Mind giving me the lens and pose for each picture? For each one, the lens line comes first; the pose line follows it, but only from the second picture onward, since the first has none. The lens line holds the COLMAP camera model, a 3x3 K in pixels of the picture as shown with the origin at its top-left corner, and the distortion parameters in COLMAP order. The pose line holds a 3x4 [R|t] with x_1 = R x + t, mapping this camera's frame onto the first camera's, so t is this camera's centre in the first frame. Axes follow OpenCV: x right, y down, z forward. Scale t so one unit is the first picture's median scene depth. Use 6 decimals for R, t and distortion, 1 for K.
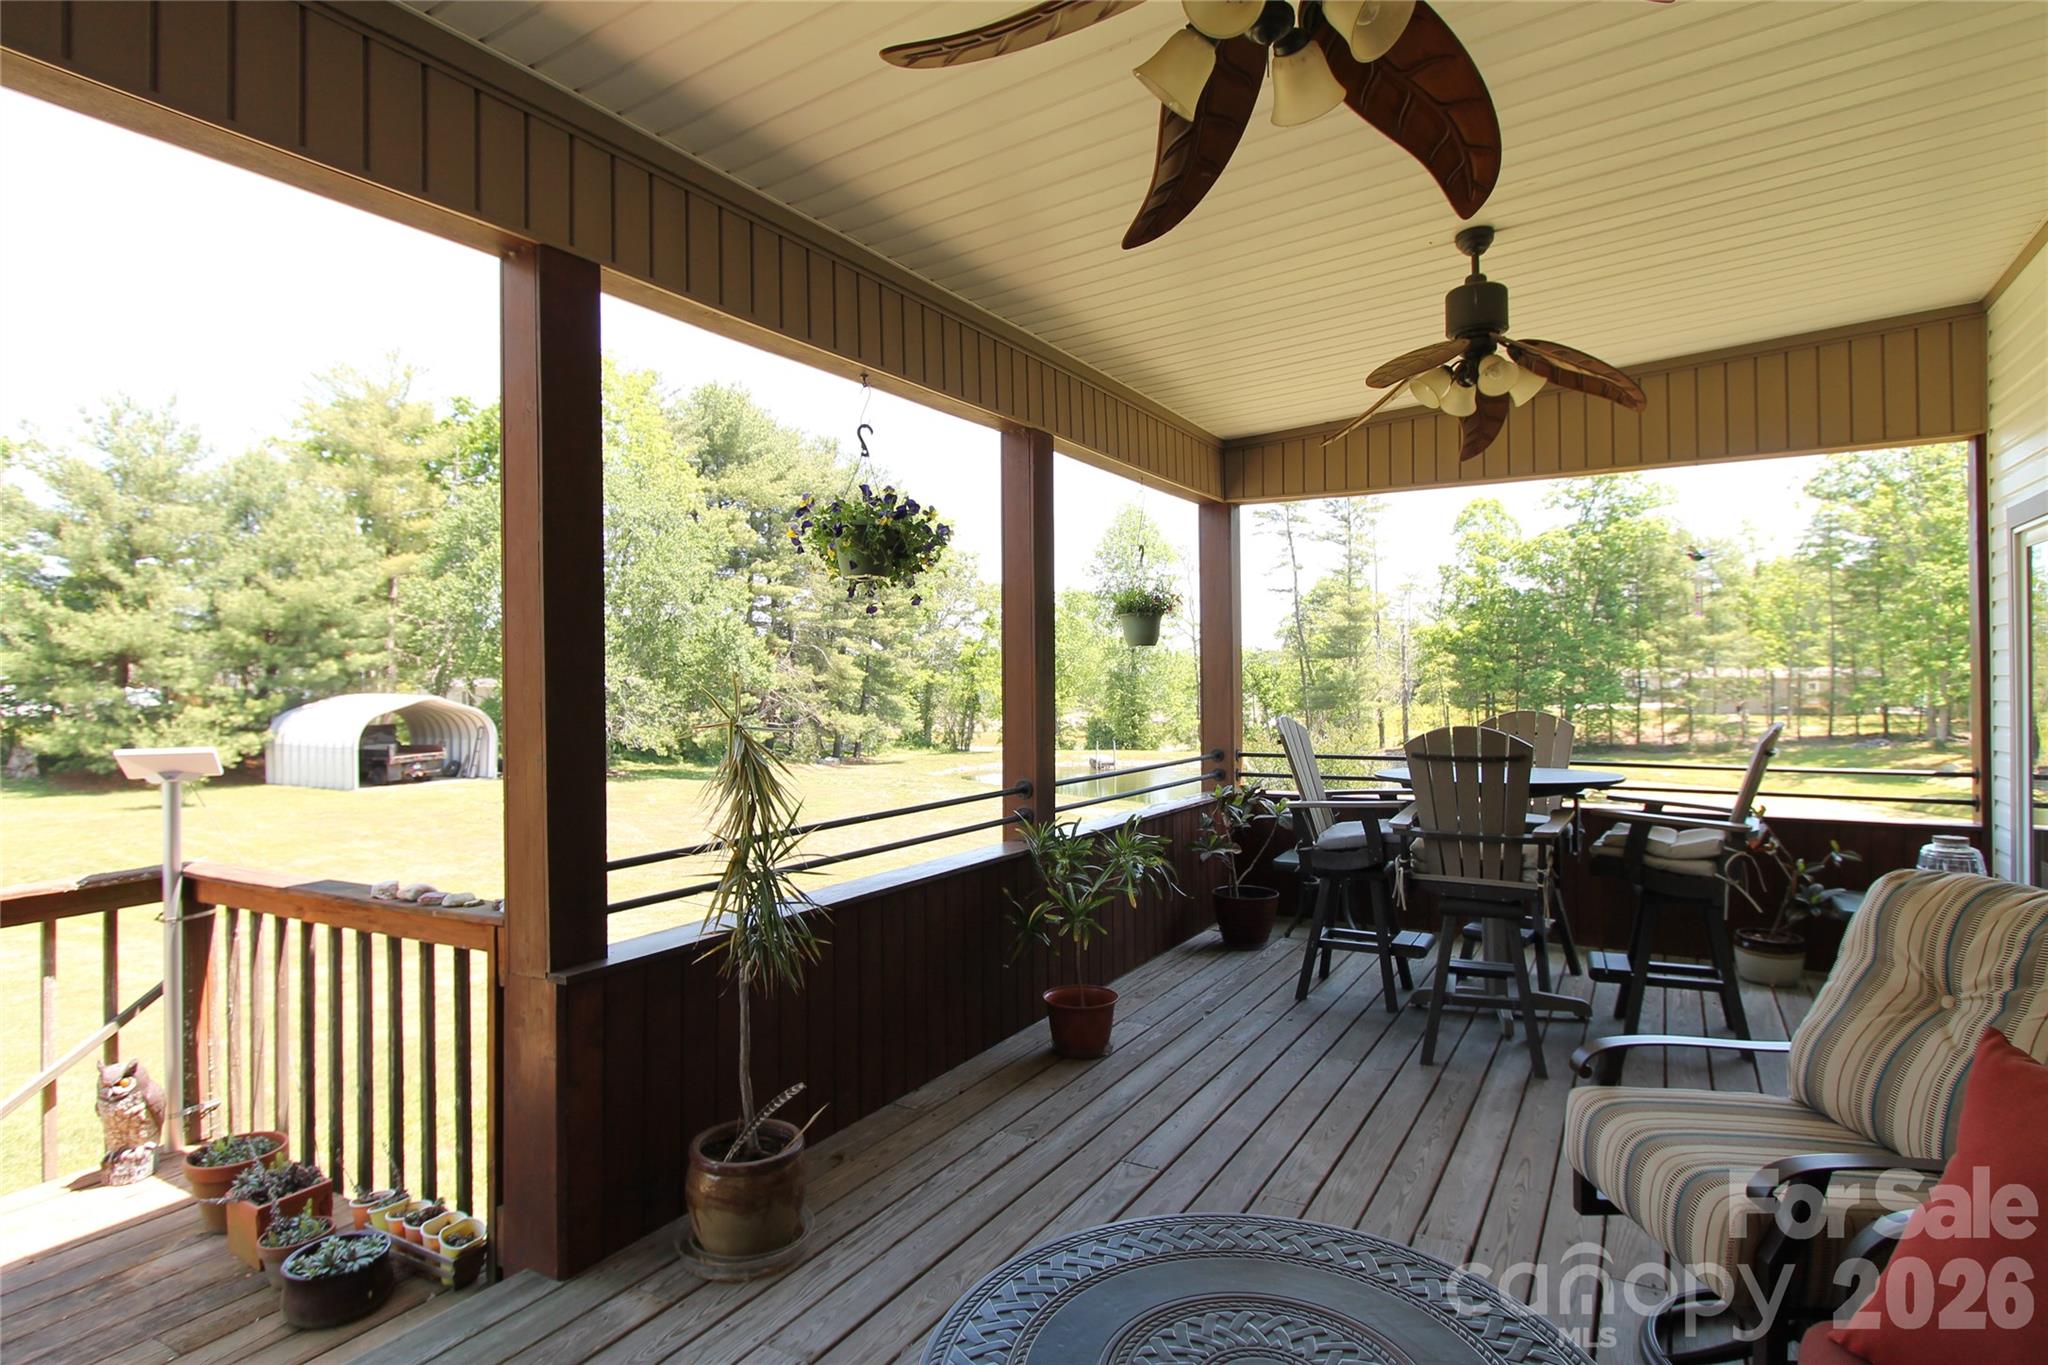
lens RADIAL K [[1132.5, 0, 1031.8], [0, 1132.5, 675.8], [0, 0, 1]] dist [0.005181, 0.002199]
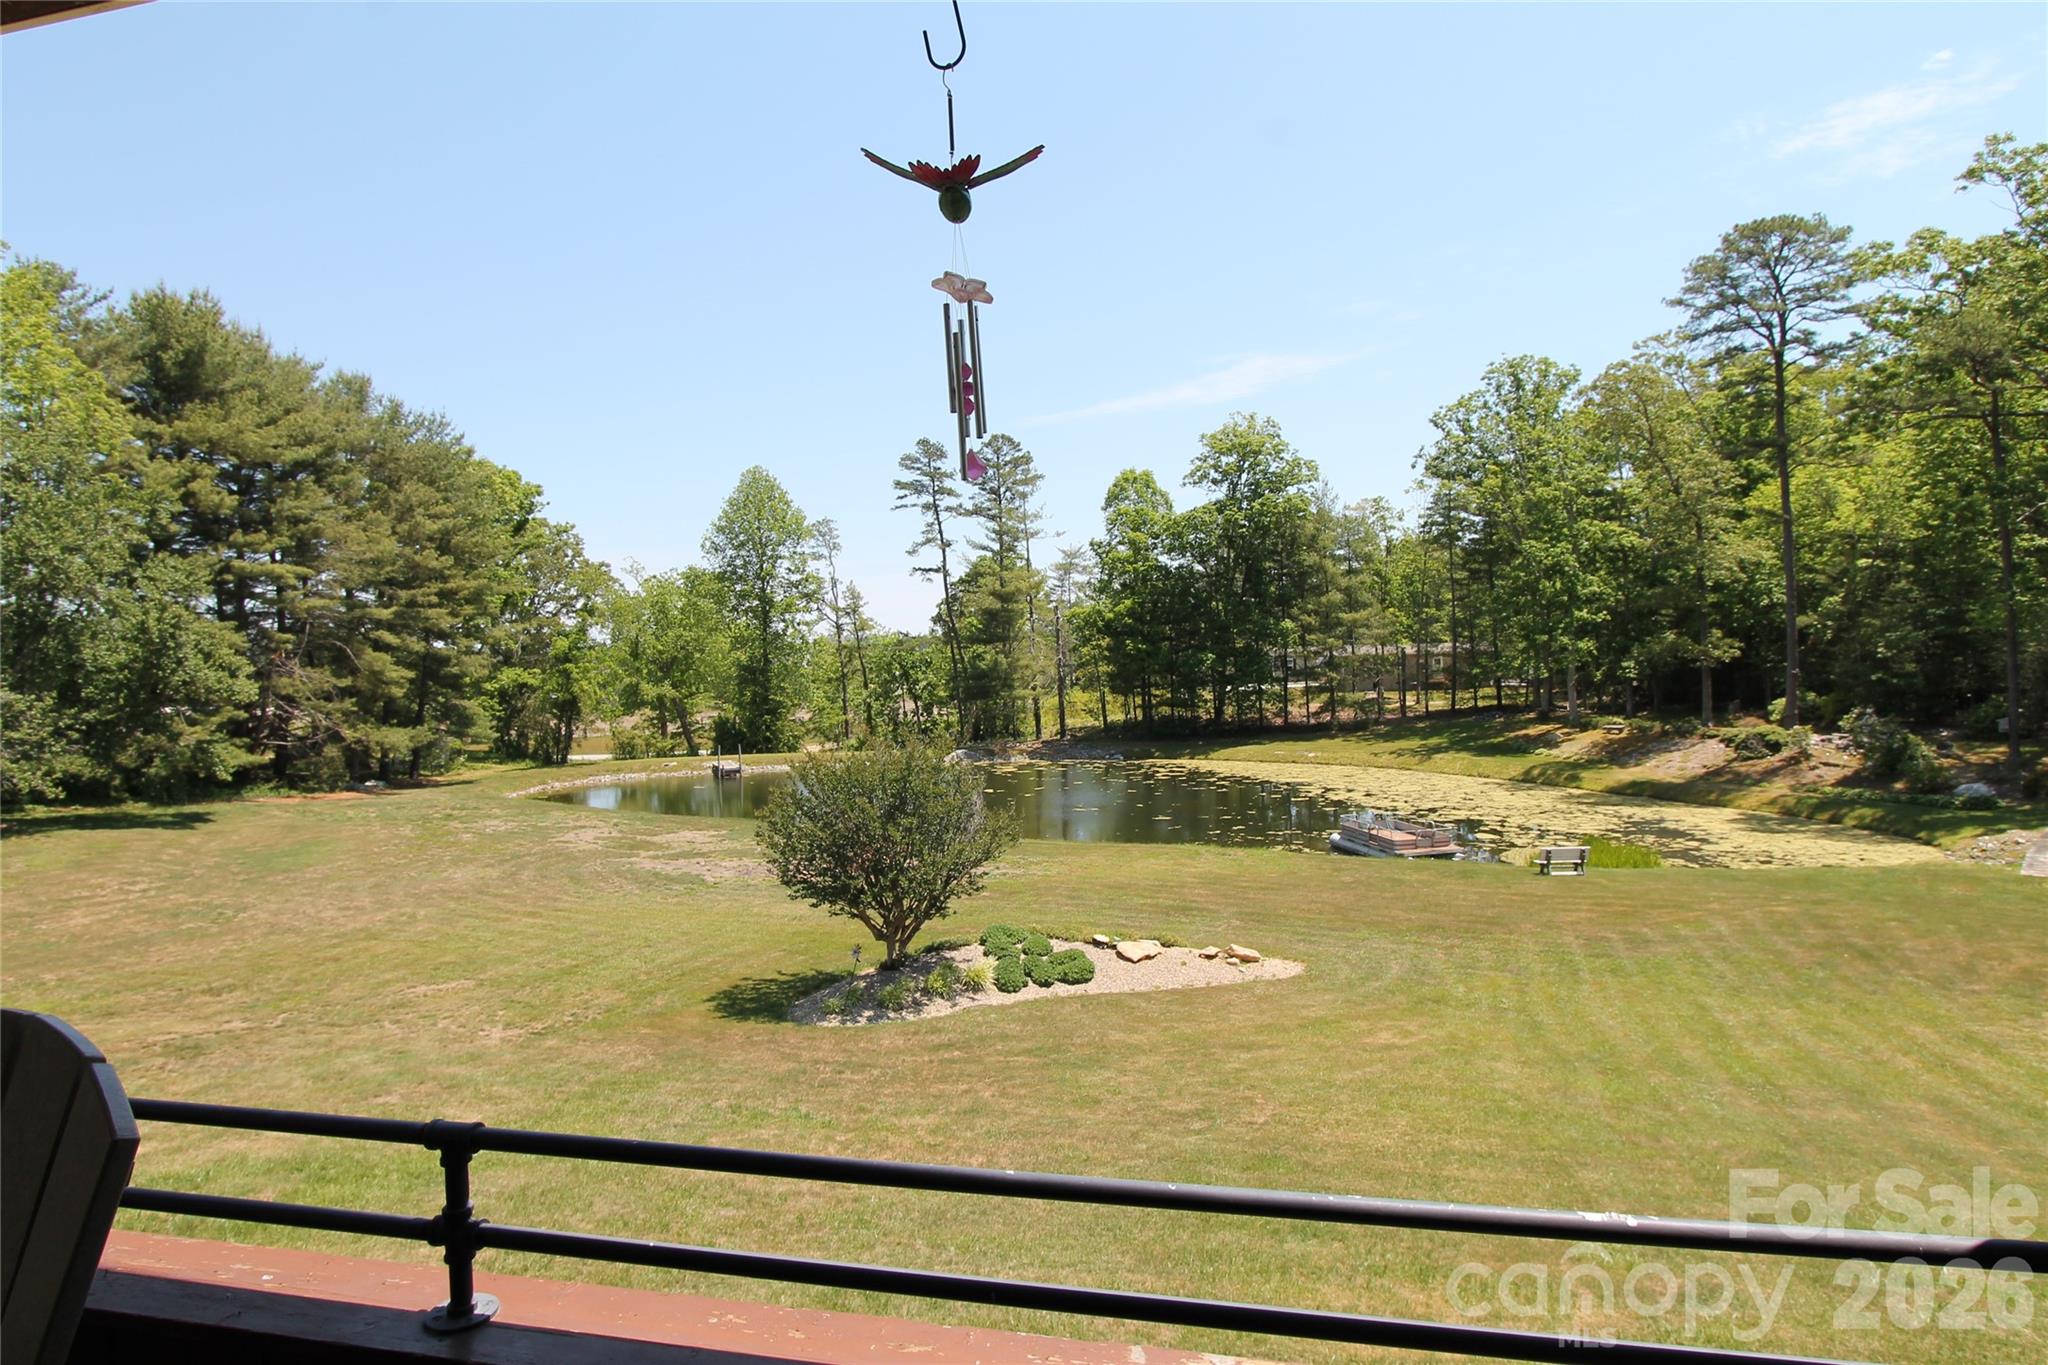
lens RADIAL K [[1214.5, 0, 1030.5], [0, 1214.5, 689.4], [0, 0, 1]] dist [-0.003653, 0.002732]
pose [[0.959708, -0.030741, 0.279312, 0.030240], [0.025060, 0.999401, 0.023888, -0.001260], [-0.279878, -0.015926, 0.959903, 0.054100]]
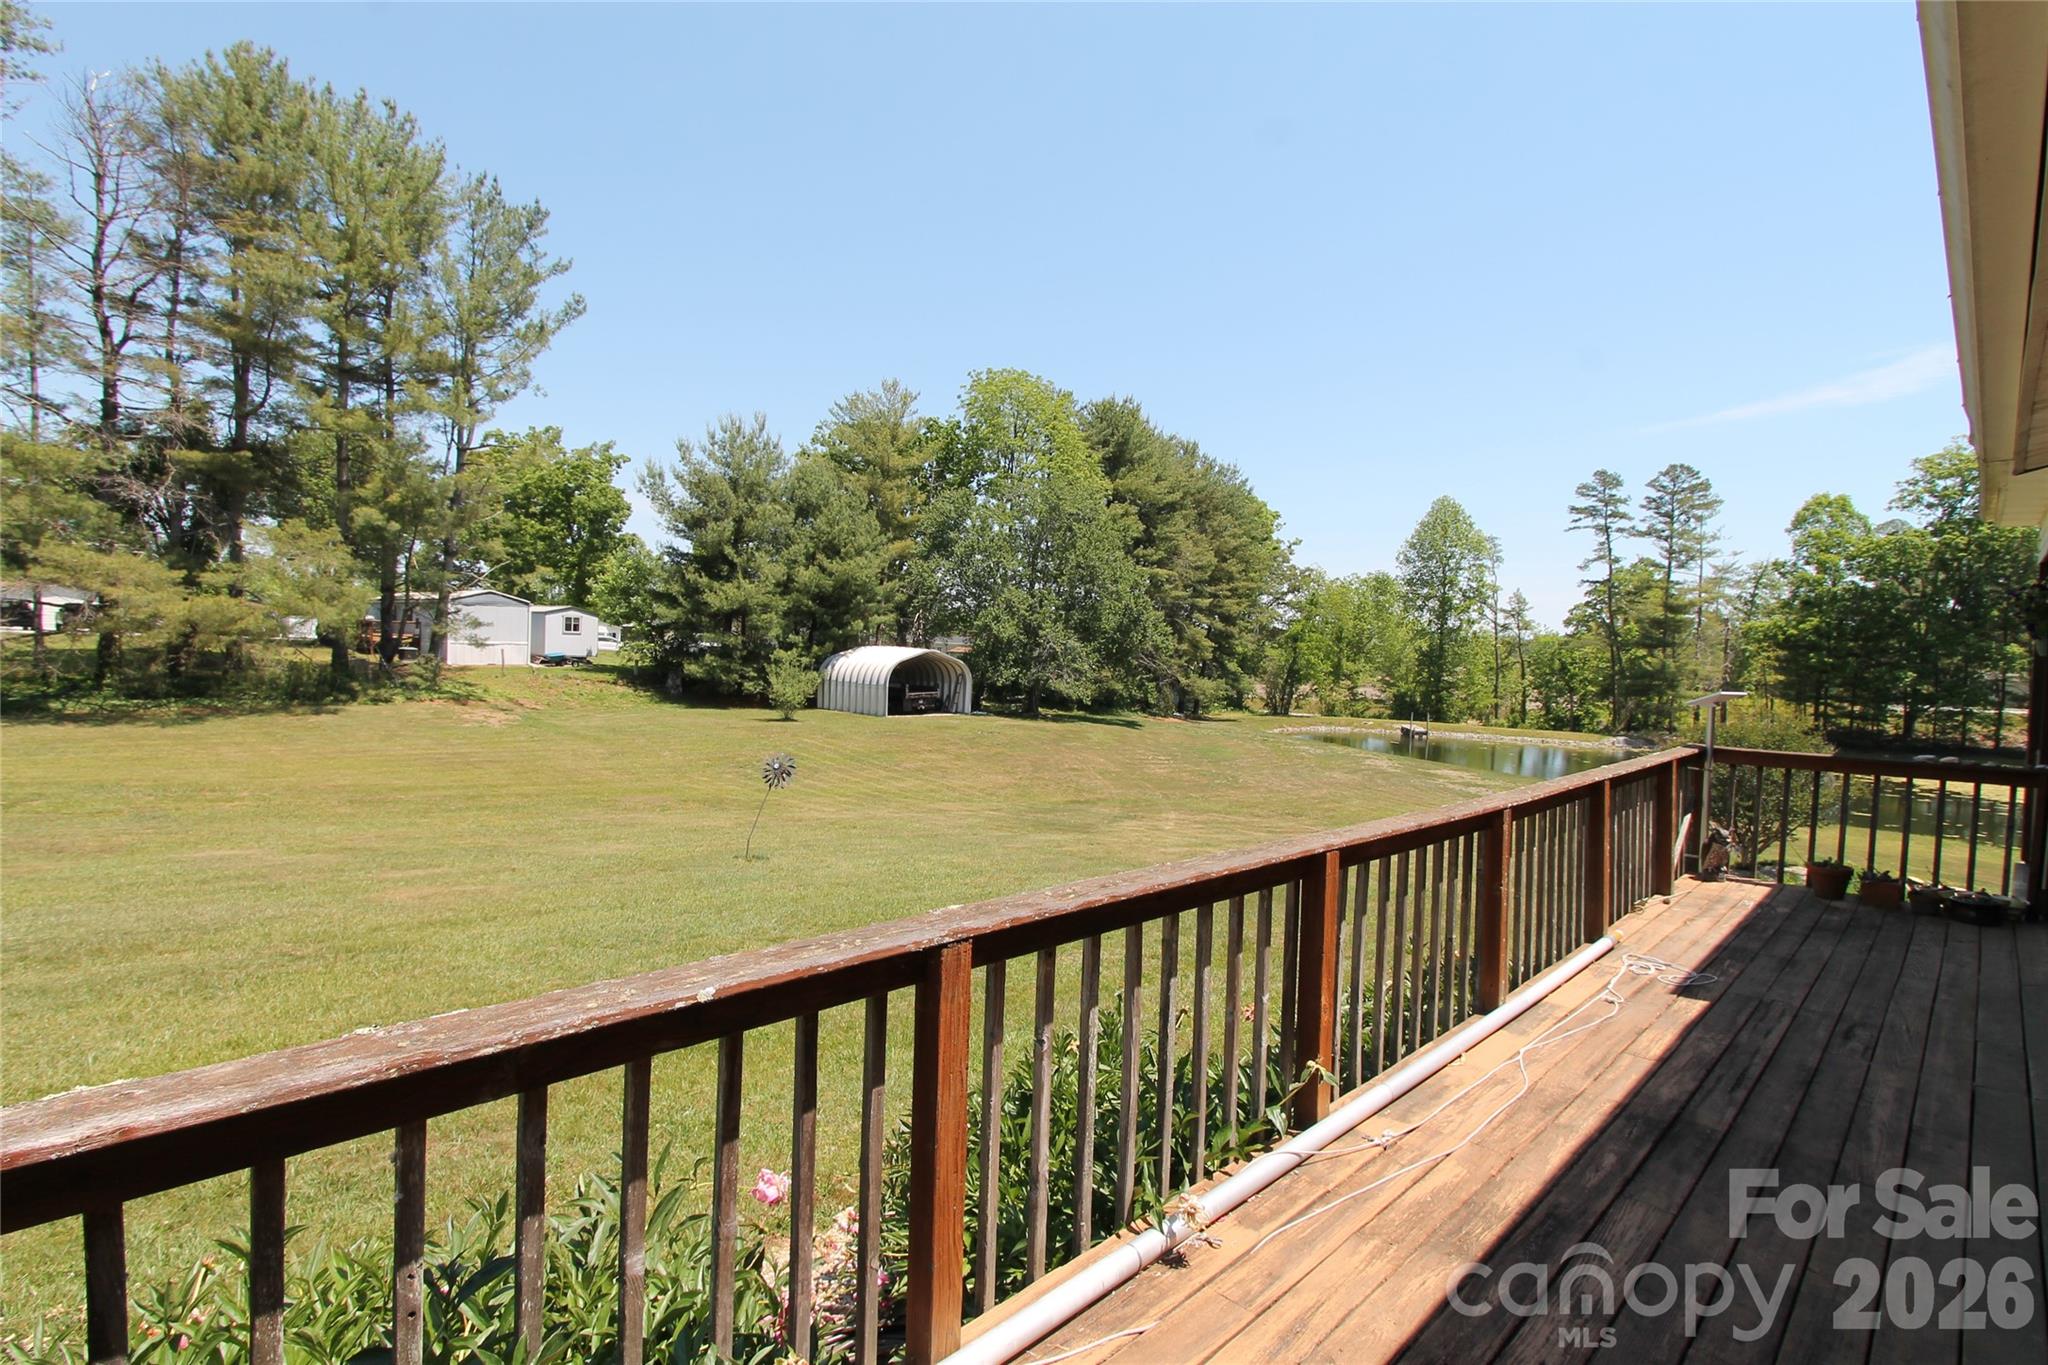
lens RADIAL K [[985.2, 0, 1022.2], [0, 985.2, 683.9], [0, 0, 1]] dist [-0.006083, 0.000937]
pose [[0.963781, 0.052906, -0.261394, -0.064804], [-0.042222, 0.998034, 0.046327, 0.000213], [0.263331, -0.033612, 0.964120, -0.044406]]
